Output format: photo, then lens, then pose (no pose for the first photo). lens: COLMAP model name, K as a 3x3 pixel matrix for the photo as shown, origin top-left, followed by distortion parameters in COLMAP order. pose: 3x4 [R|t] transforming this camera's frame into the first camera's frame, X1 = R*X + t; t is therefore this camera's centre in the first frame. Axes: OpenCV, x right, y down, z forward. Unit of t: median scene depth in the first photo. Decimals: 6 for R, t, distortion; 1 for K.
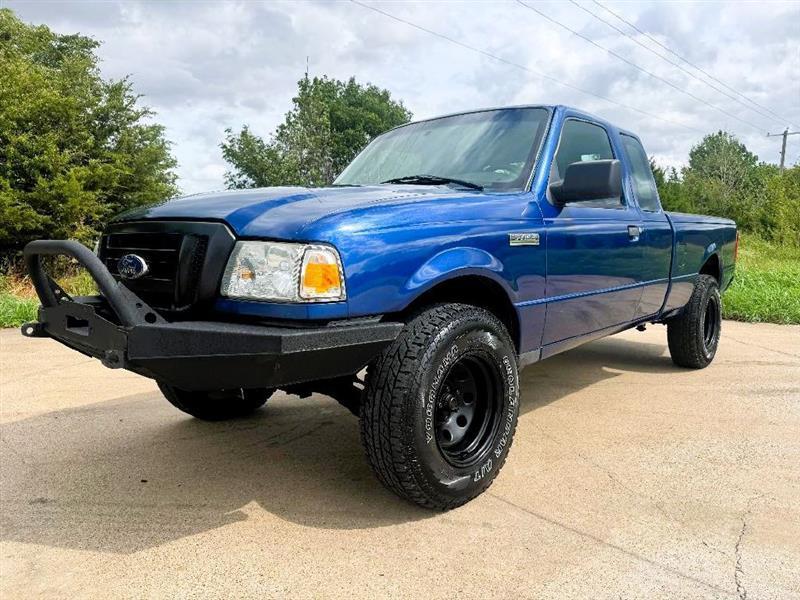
lens RADIAL K [[557.9, 0, 400.0], [0, 557.9, 300.0], [0, 0, 1]] dist [0.041896, -0.054999]
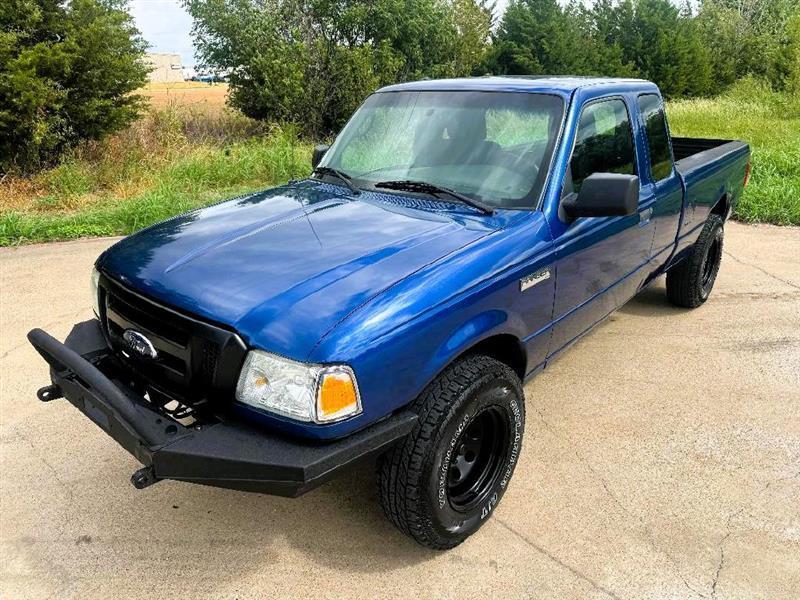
lens RADIAL K [[565.6, 0, 395.4], [0, 565.6, 302.0], [0, 0, 1]] dist [-0.002016, 0.002075]
pose [[0.999614, -0.026778, 0.007400, -0.030858], [0.023849, 0.963737, 0.265786, -0.364966], [-0.014249, -0.265507, 0.964004, 0.051668]]
